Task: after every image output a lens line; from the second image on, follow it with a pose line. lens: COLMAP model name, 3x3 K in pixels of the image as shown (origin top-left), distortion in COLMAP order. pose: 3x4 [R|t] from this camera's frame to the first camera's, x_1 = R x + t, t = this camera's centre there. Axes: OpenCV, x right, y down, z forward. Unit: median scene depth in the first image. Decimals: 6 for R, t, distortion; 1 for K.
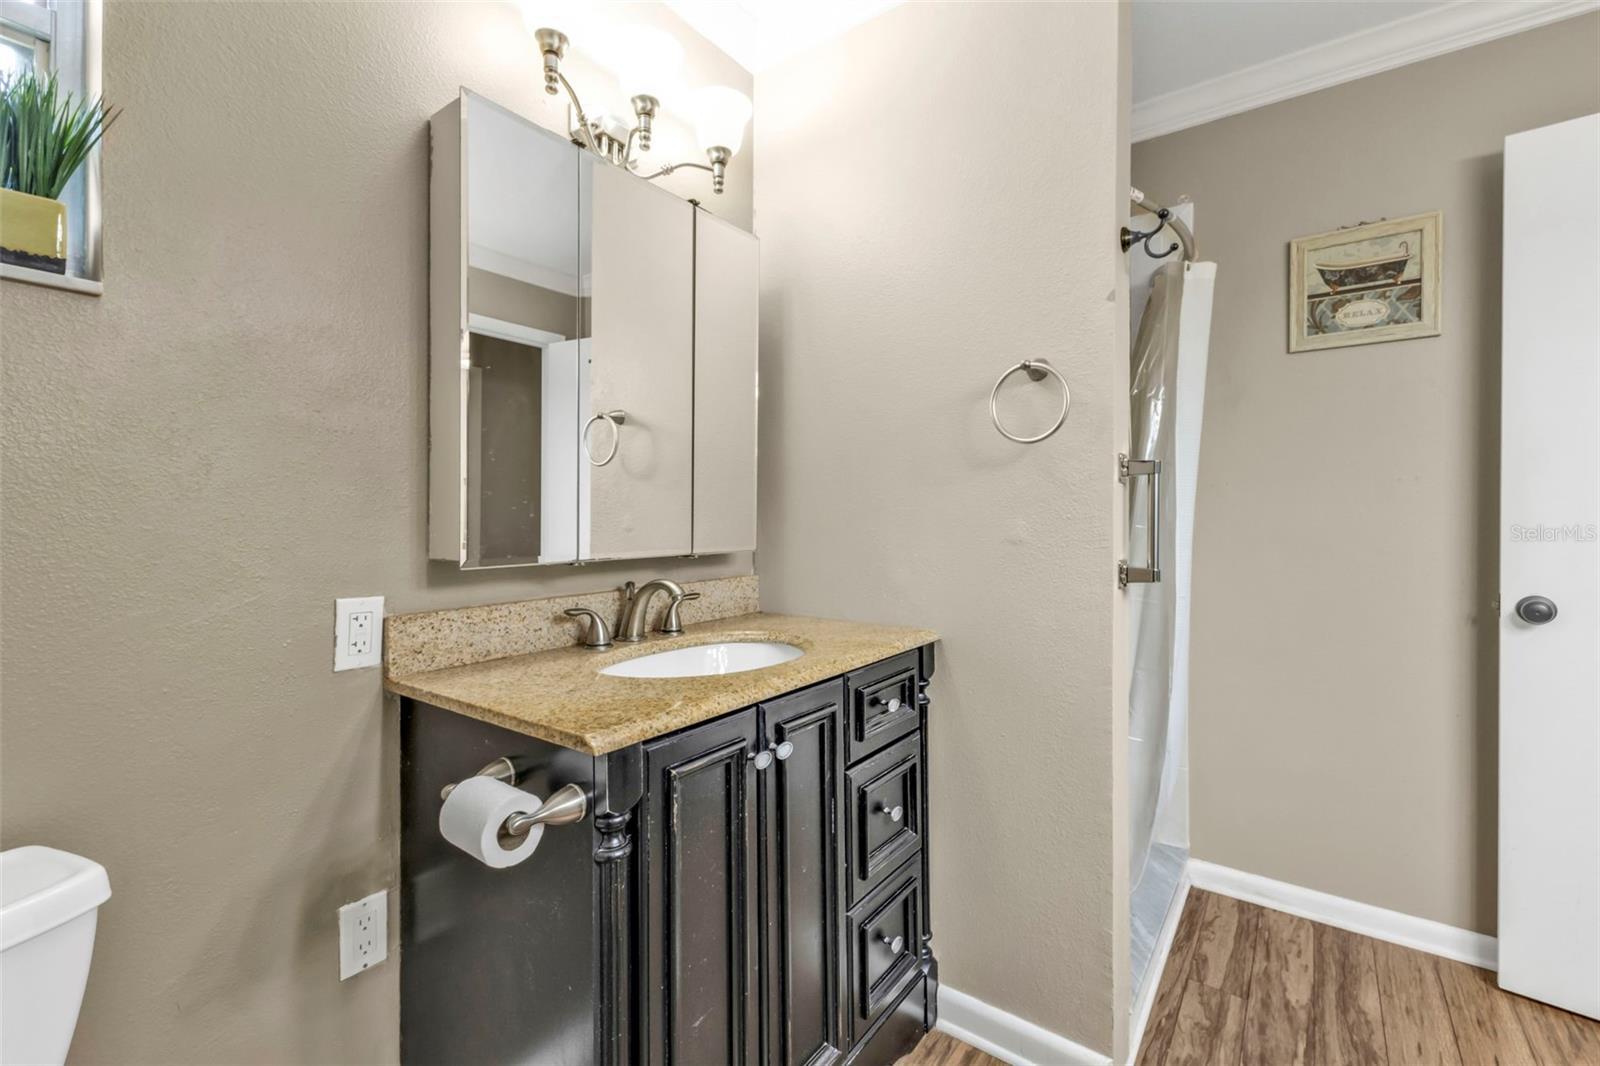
lens RADIAL K [[694.4, 0, 793.4], [0, 694.4, 524.8], [0, 0, 1]] dist [0.001327, -0.000035]
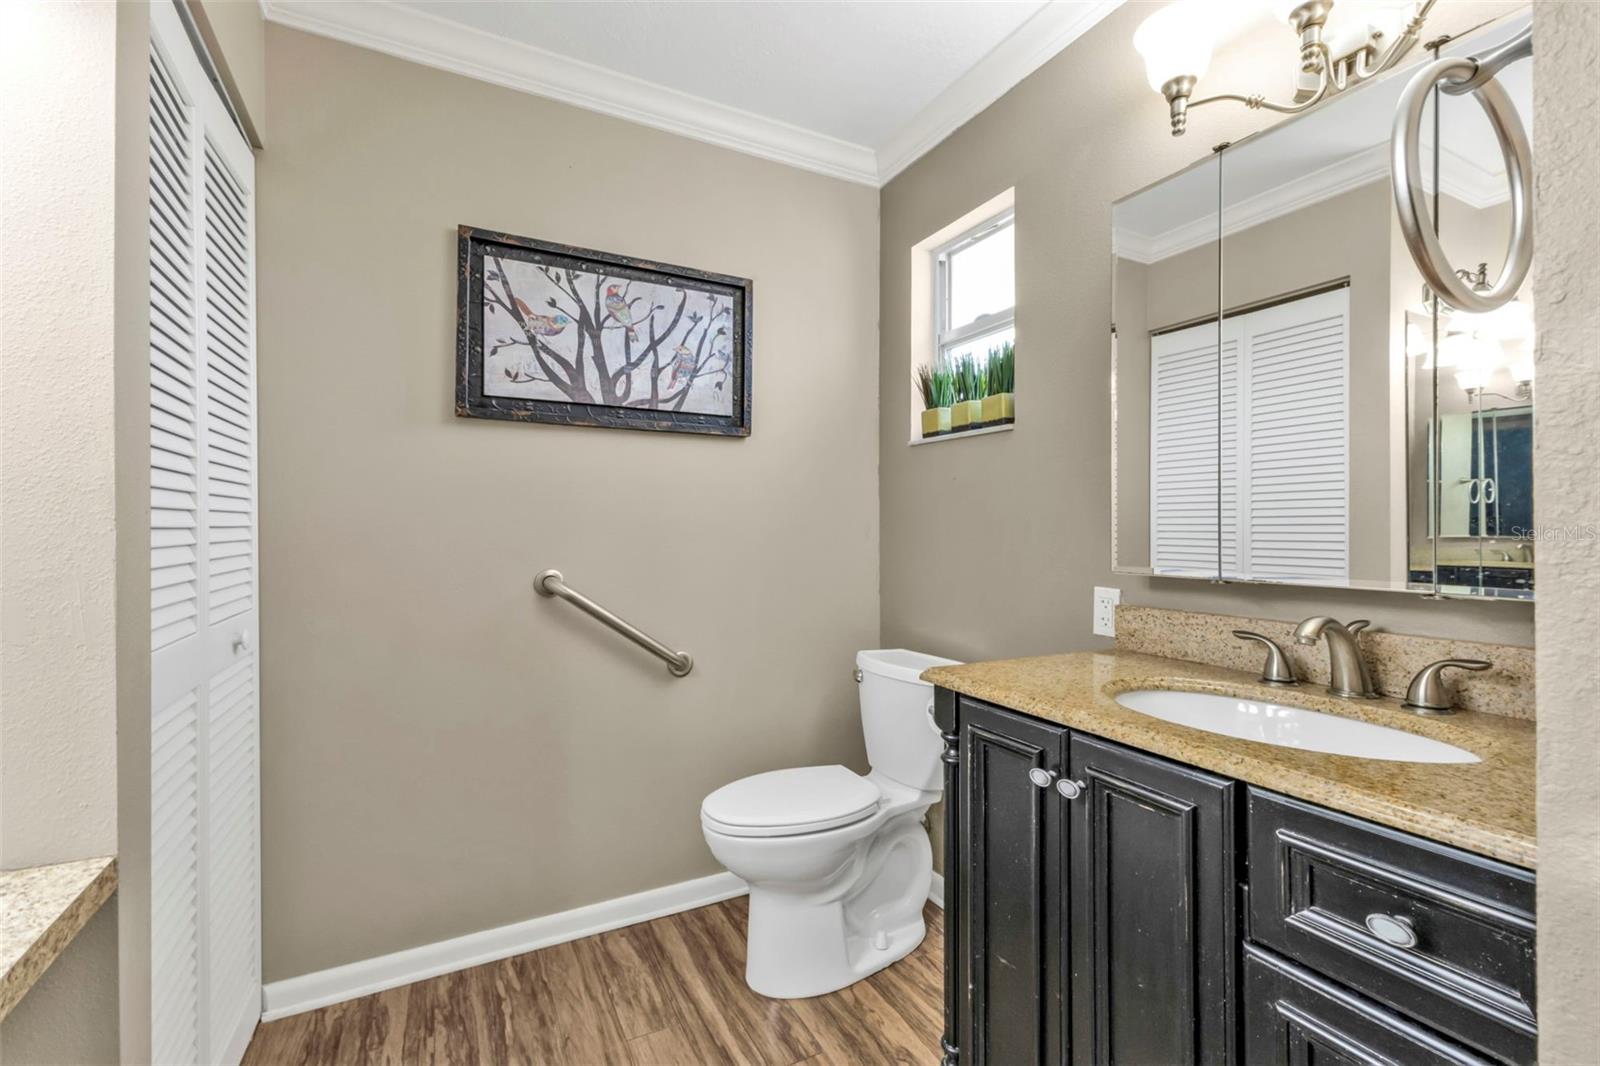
lens RADIAL K [[694.4, 0, 793.4], [0, 694.4, 524.8], [0, 0, 1]] dist [0.001327, -0.000035]
pose [[-0.457356, -0.002692, -0.889280, 0.872456], [-0.007714, 0.999970, 0.000940, -0.020565], [0.889250, 0.007290, -0.457363, 0.976165]]
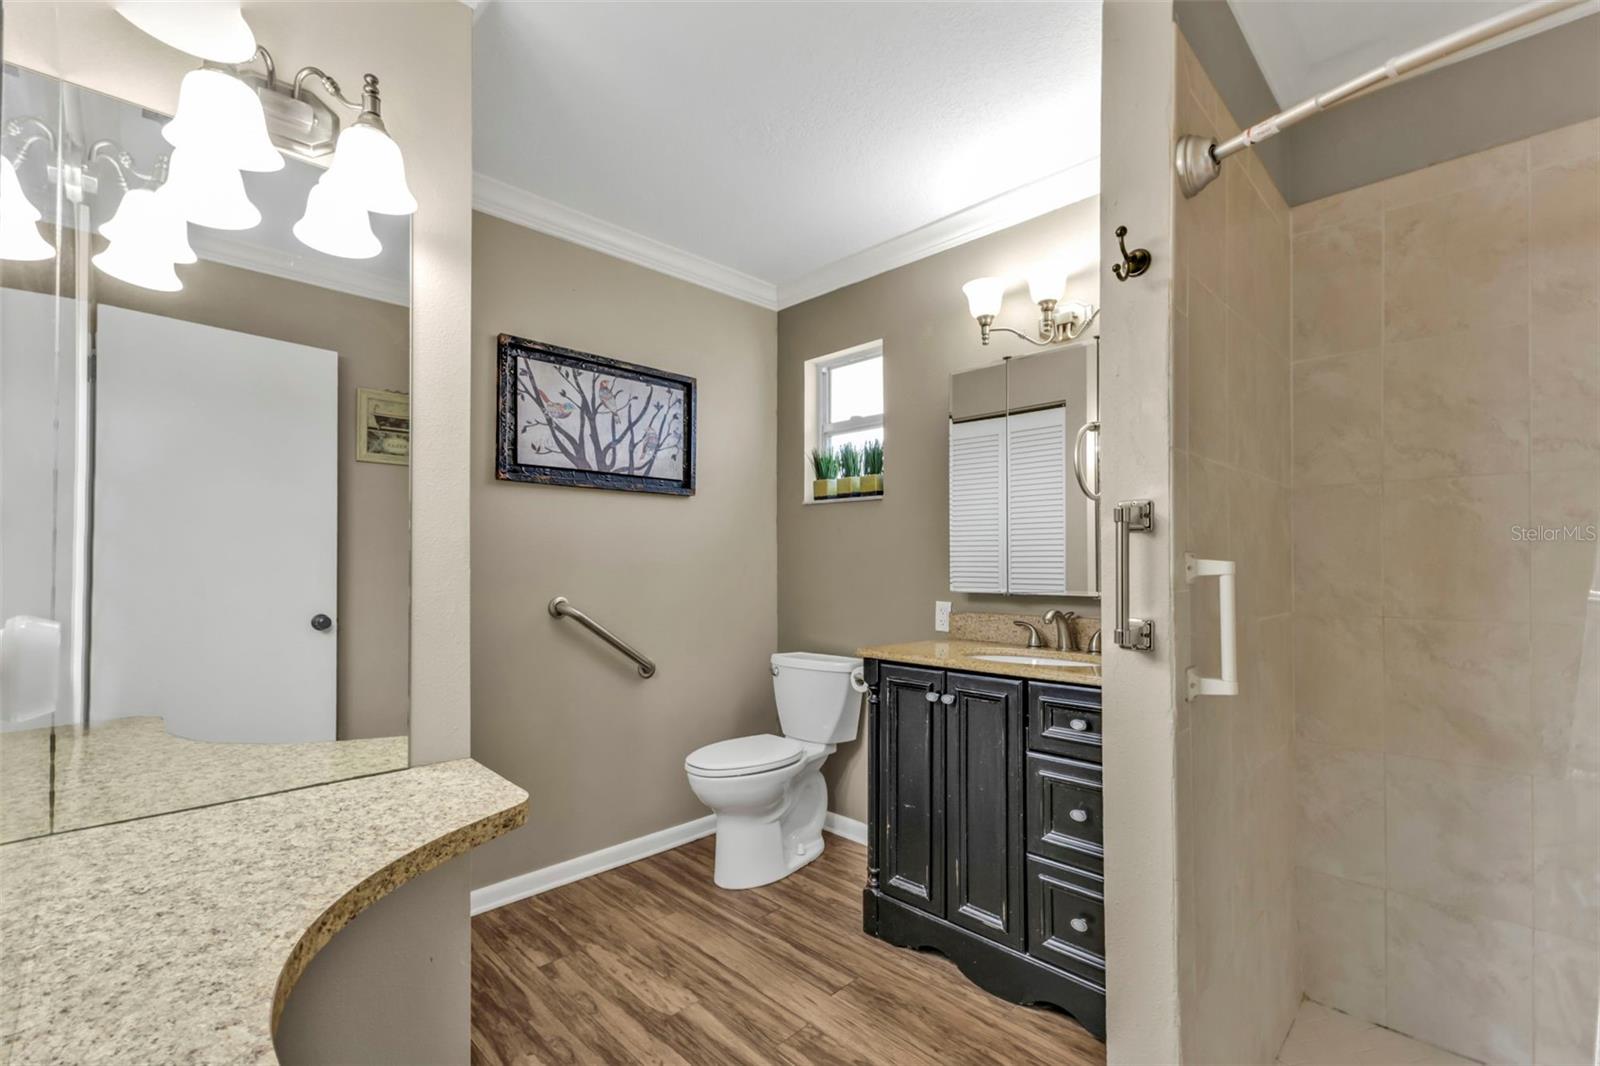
lens RADIAL K [[715.8, 0, 820.9], [0, 715.8, 538.9], [0, 0, 1]] dist [0.004970, 0.000567]
pose [[-0.136224, -0.029122, -0.990250, 1.656766], [-0.009951, 0.999558, -0.028027, -0.031520], [0.990628, 0.006036, -0.136454, 0.832447]]
